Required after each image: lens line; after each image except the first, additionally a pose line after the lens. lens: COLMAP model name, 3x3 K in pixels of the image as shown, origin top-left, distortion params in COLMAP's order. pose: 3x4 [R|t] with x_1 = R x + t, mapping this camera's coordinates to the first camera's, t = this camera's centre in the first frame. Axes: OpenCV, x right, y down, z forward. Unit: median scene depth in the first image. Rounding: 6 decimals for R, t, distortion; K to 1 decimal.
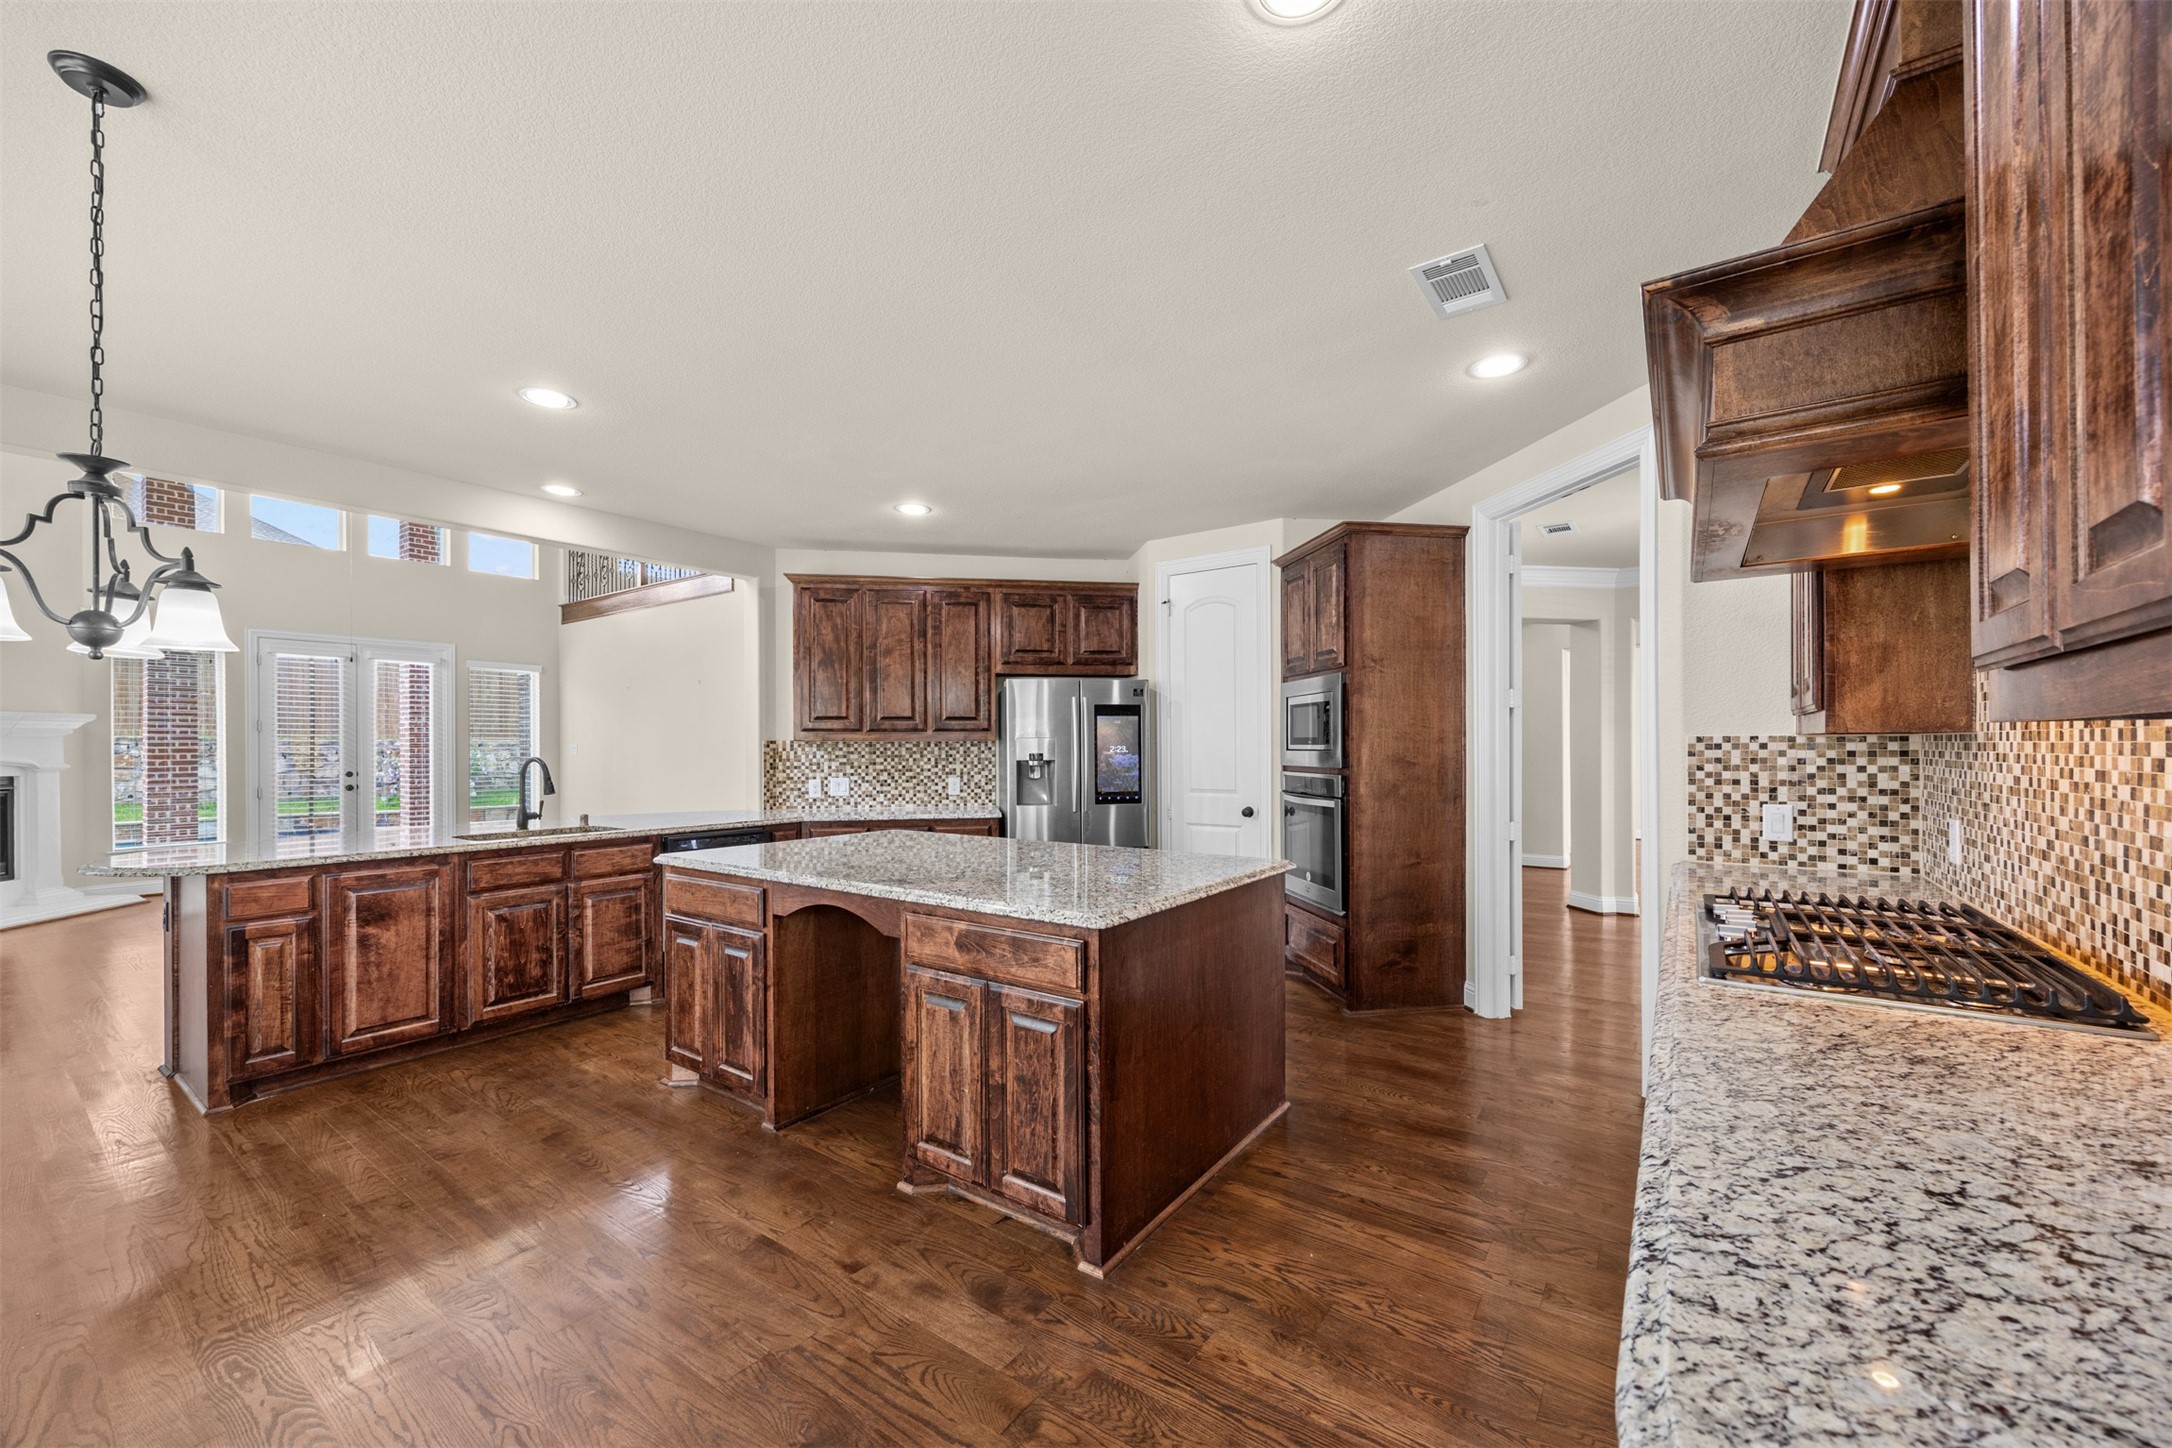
lens RADIAL K [[839.1, 0, 1088.7], [0, 839.1, 742.8], [0, 0, 1]] dist [-0.002468, -0.000325]
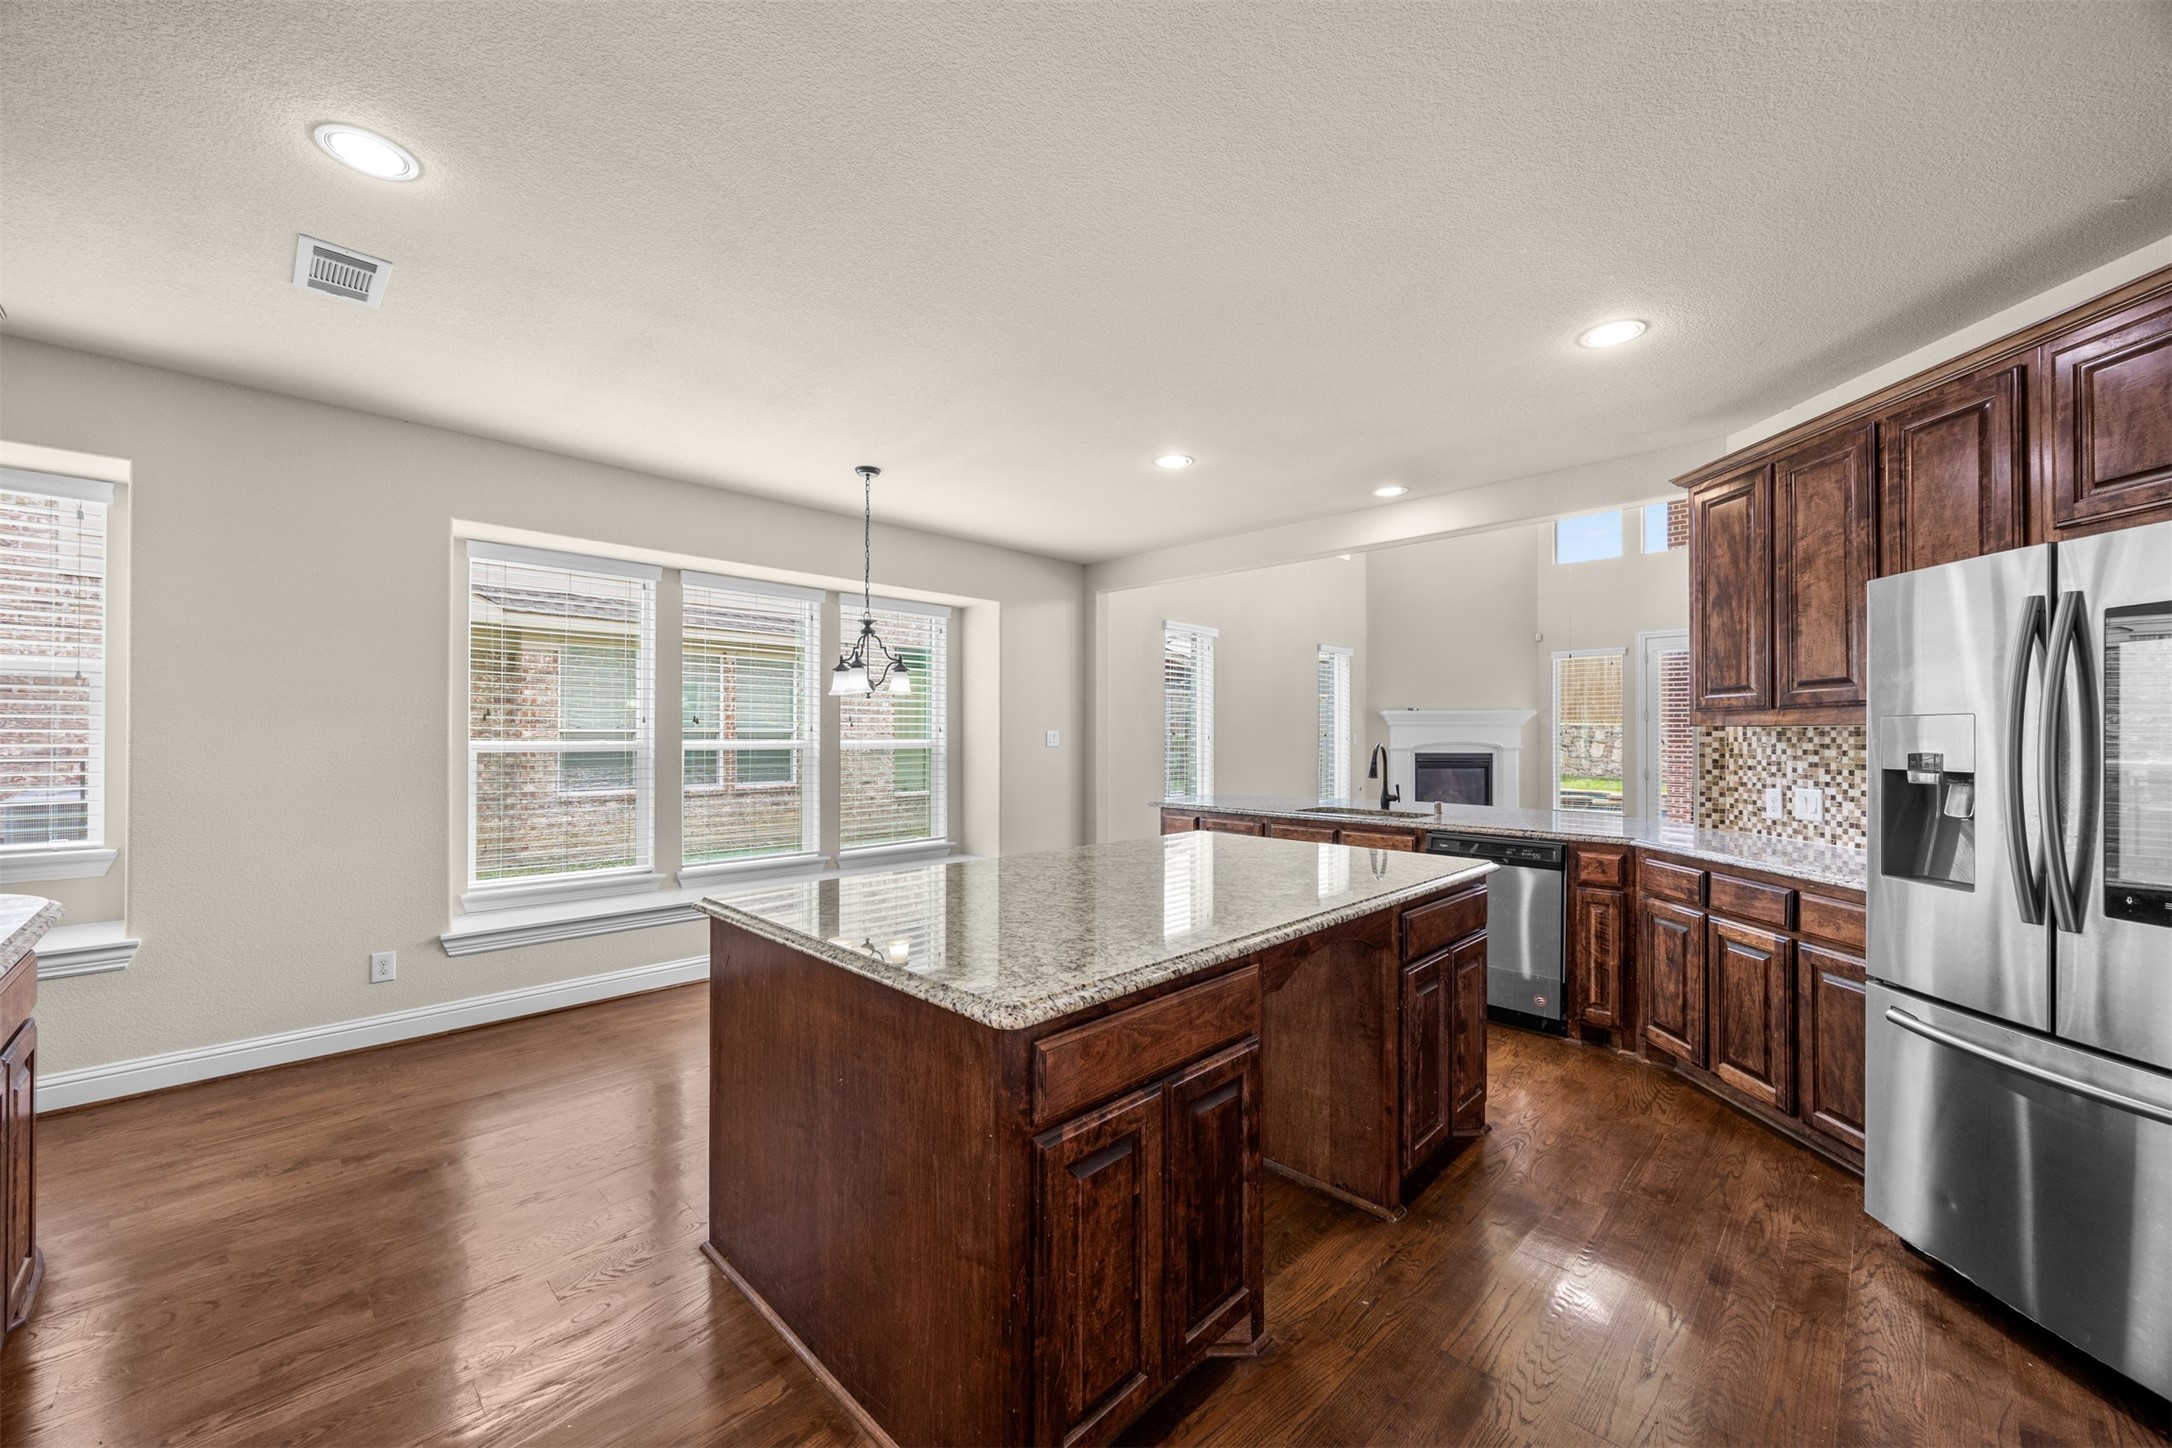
lens RADIAL K [[839.1, 0, 1094.5], [0, 839.1, 724.3], [0, 0, 1]] dist [-0.002468, -0.000325]
pose [[-0.160747, -0.008038, -0.986963, 0.368285], [0.003496, 0.999956, -0.008714, 0.000195], [0.986989, -0.004851, -0.160712, 0.628230]]
